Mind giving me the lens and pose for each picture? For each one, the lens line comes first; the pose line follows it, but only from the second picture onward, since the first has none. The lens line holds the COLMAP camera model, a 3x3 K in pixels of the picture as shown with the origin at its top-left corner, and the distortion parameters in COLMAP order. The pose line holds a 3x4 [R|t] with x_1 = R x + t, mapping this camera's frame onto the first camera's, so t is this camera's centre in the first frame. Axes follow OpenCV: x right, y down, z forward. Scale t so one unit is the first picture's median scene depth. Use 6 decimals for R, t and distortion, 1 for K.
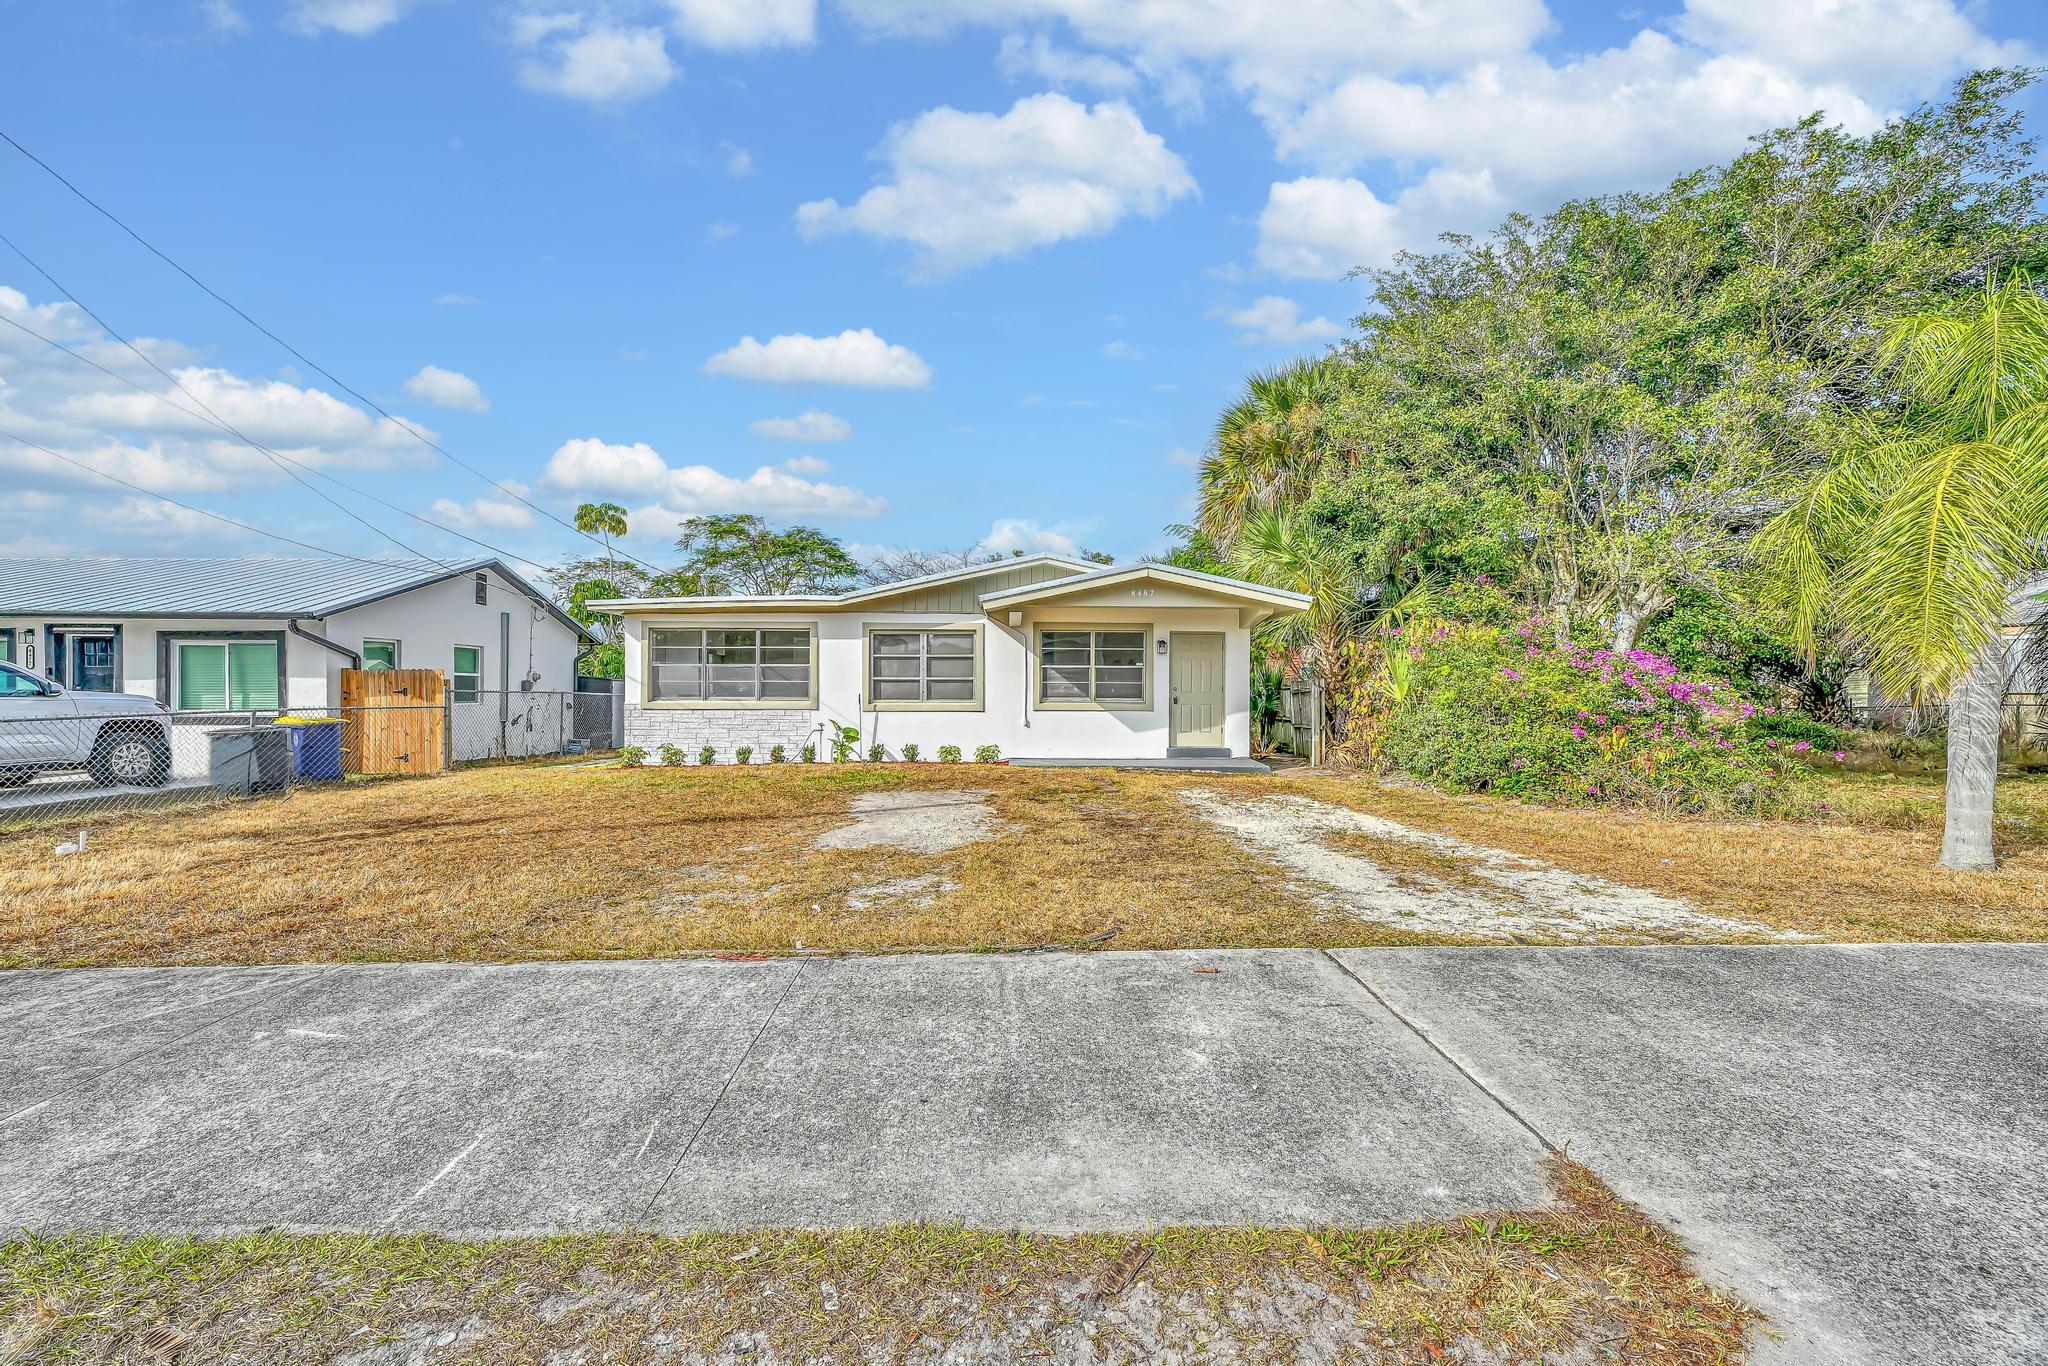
lens RADIAL K [[828.9, 0, 1007.6], [0, 828.9, 690.1], [0, 0, 1]] dist [-0.002851, 0.000074]
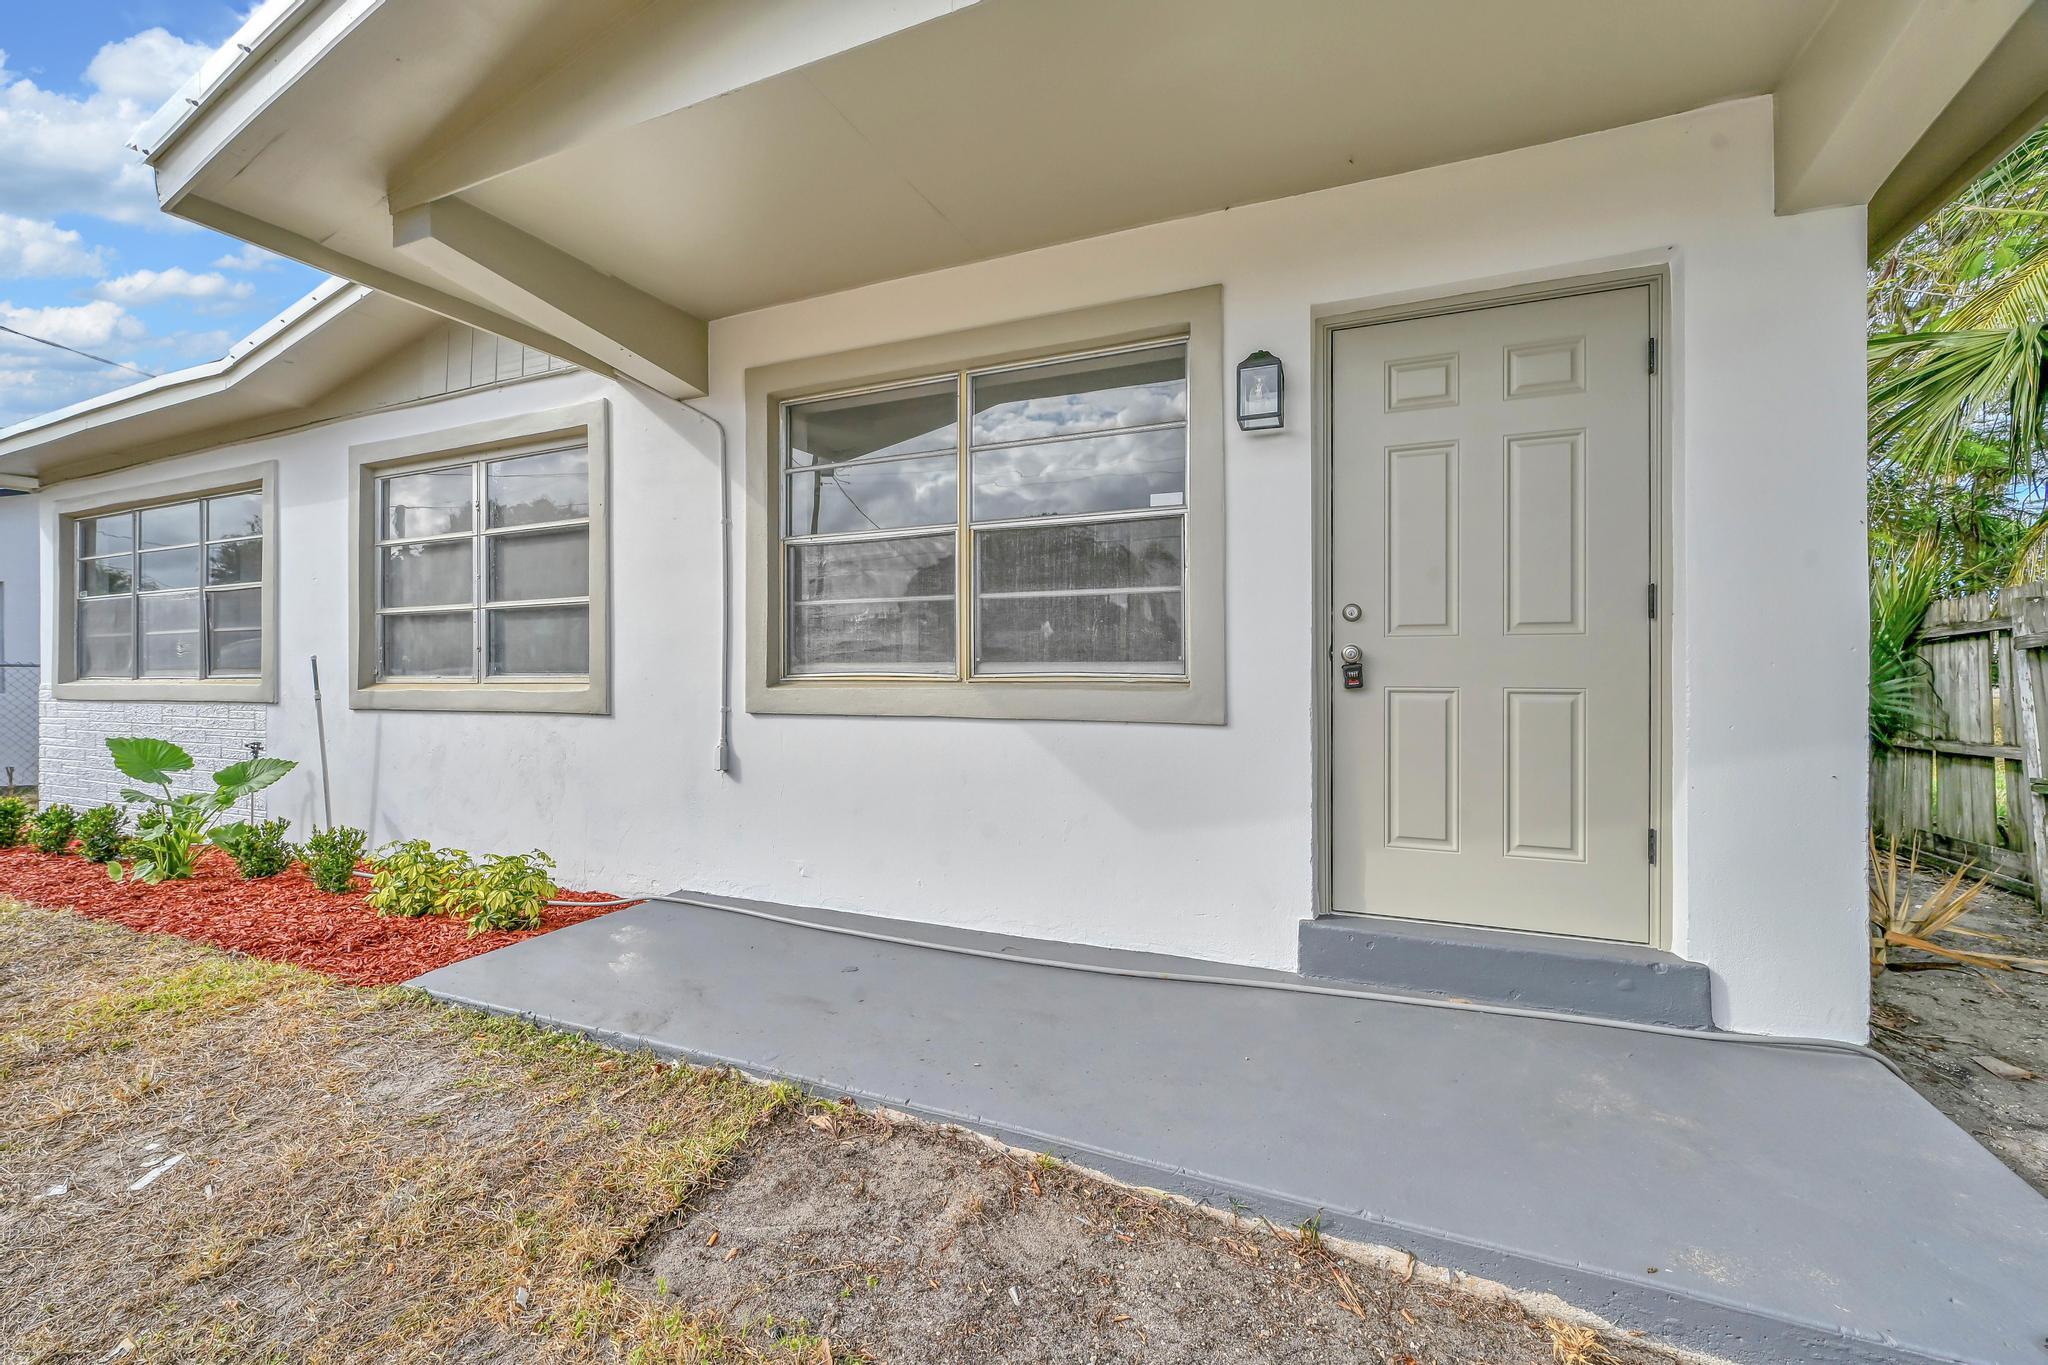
lens RADIAL K [[828.9, 0, 1025.7], [0, 828.9, 683.7], [0, 0, 1]] dist [-0.002851, 0.000074]
pose [[0.911674, -0.000908, -0.410913, 0.213828], [-0.002941, 0.999958, -0.008735, 0.017108], [0.410903, 0.009172, 0.911633, 0.800587]]
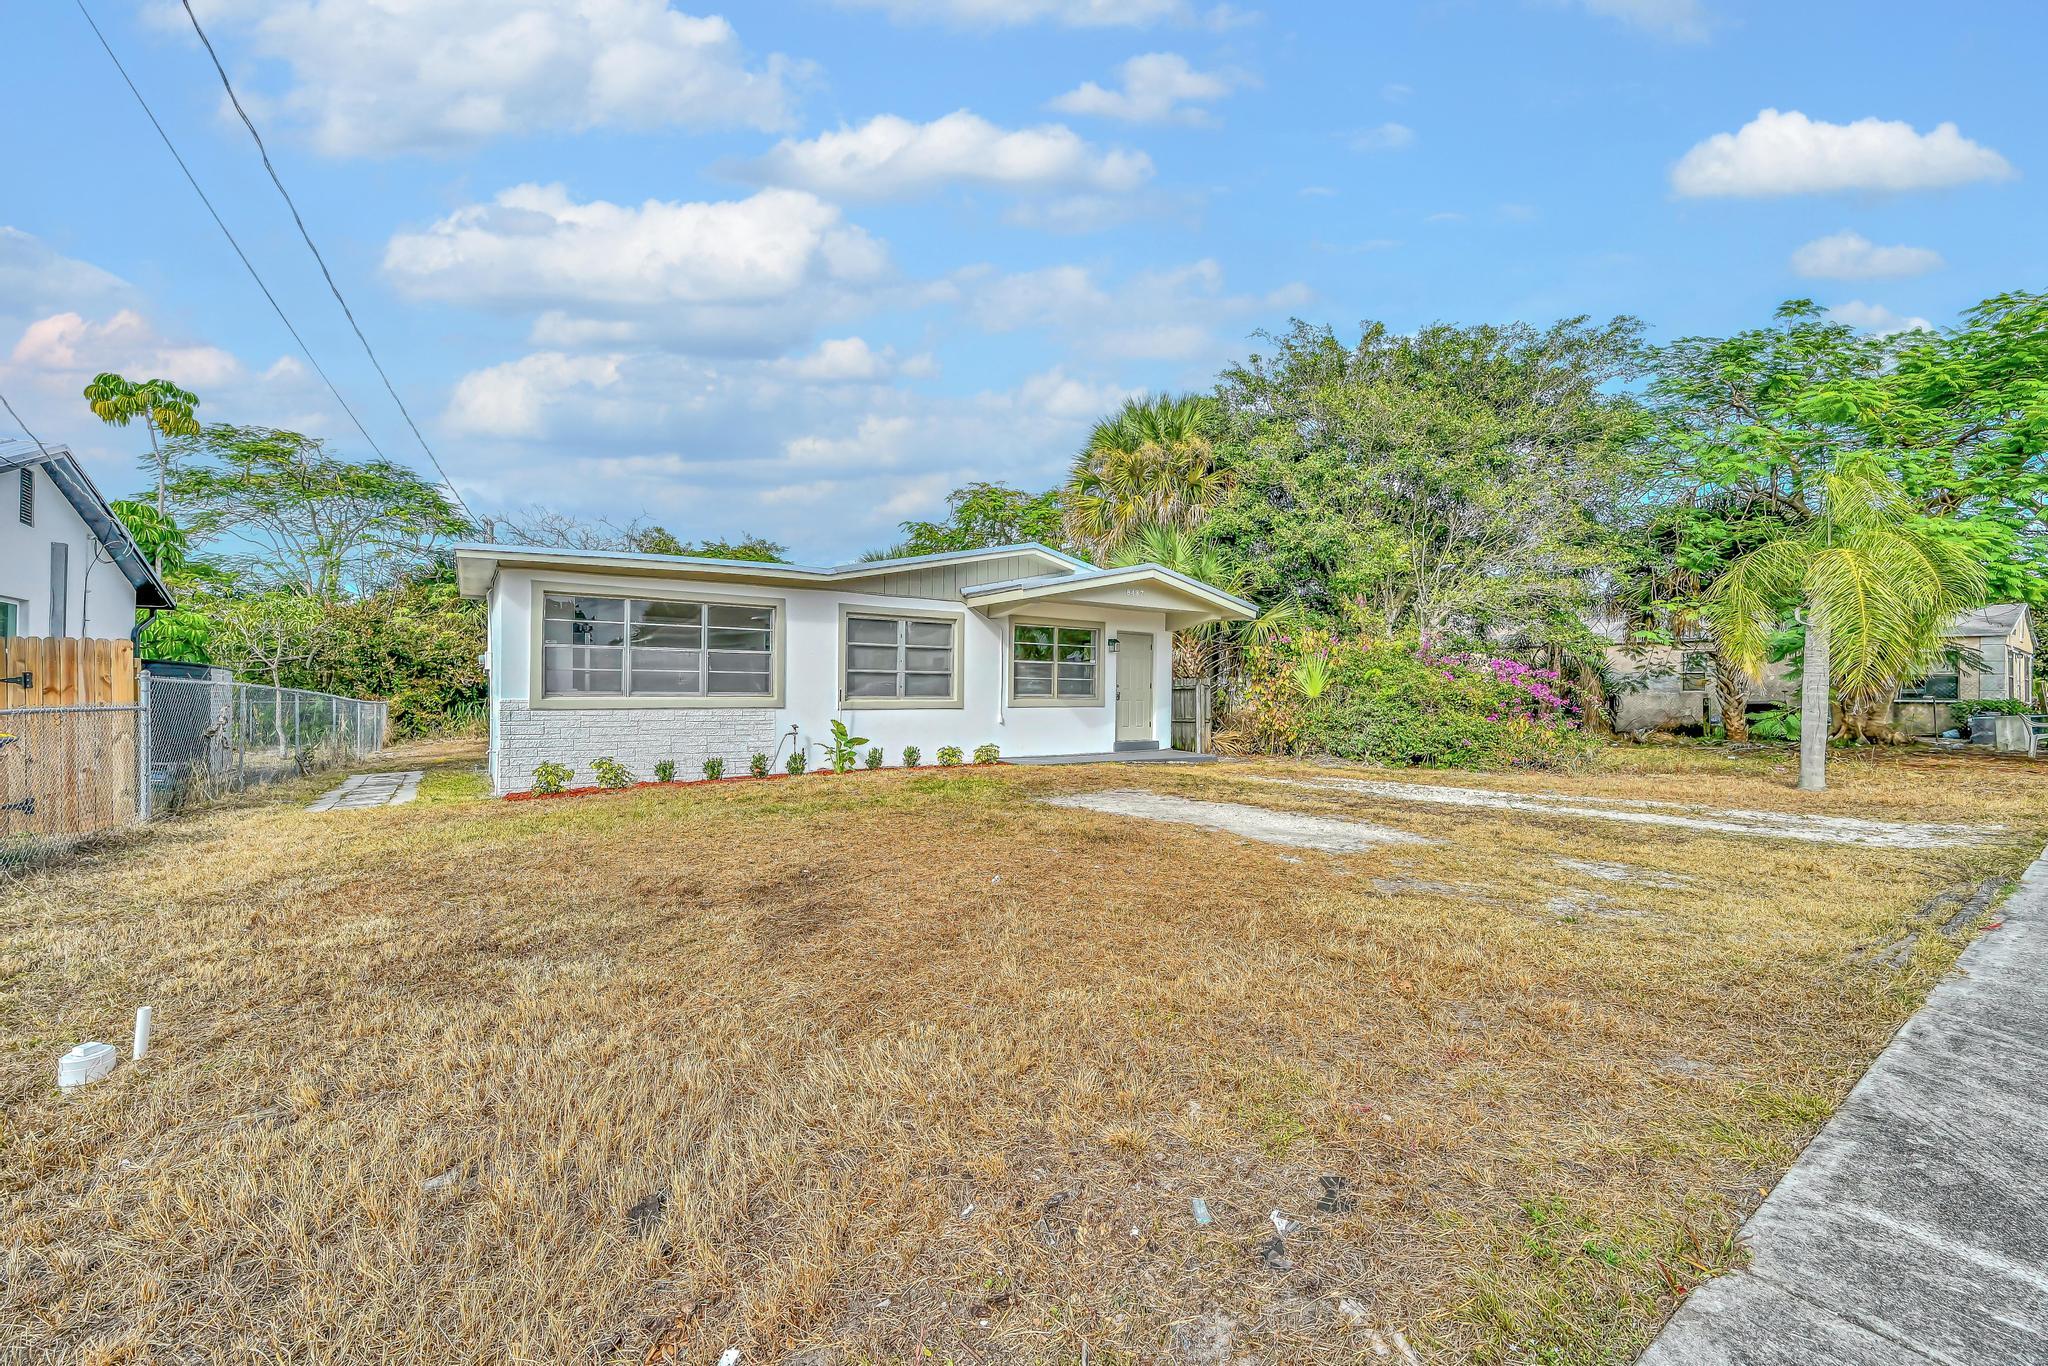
lens RADIAL K [[828.9, 0, 1024.6], [0, 828.9, 679.9], [0, 0, 1]] dist [-0.002851, 0.000074]
pose [[0.825151, 0.011161, 0.564802, -0.489178], [-0.004868, 0.999908, -0.012648, 0.005487], [-0.564891, 0.007687, 0.825129, 0.203557]]
